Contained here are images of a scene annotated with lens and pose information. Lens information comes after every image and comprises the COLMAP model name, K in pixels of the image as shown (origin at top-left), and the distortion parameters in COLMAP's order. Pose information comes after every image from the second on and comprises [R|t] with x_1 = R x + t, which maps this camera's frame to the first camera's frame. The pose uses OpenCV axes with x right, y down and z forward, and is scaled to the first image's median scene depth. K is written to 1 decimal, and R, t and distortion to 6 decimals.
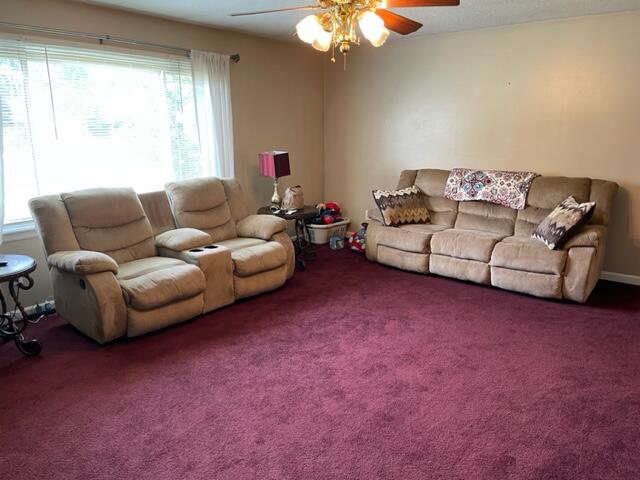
lens RADIAL K [[484.5, 0, 321.4], [0, 484.5, 245.5], [0, 0, 1]] dist [0.077083, -0.090188]
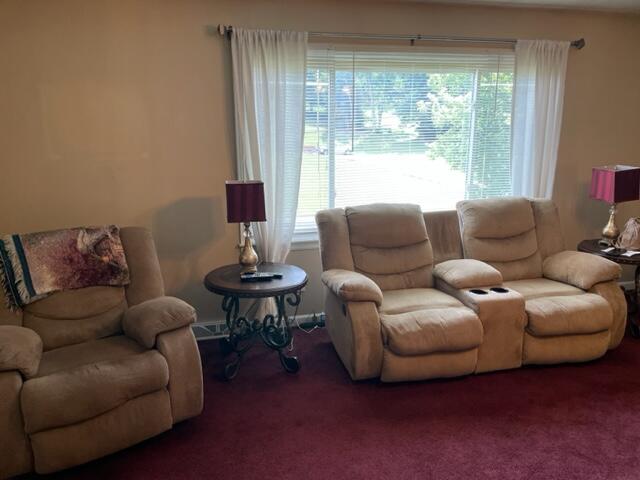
lens RADIAL K [[484.5, 0, 313.9], [0, 484.5, 241.6], [0, 0, 1]] dist [0.077083, -0.090188]
pose [[0.794125, 0.131782, -0.593295, -0.008366], [-0.136229, 0.989966, 0.037548, -0.063674], [0.592290, 0.051006, 0.804109, 0.195192]]
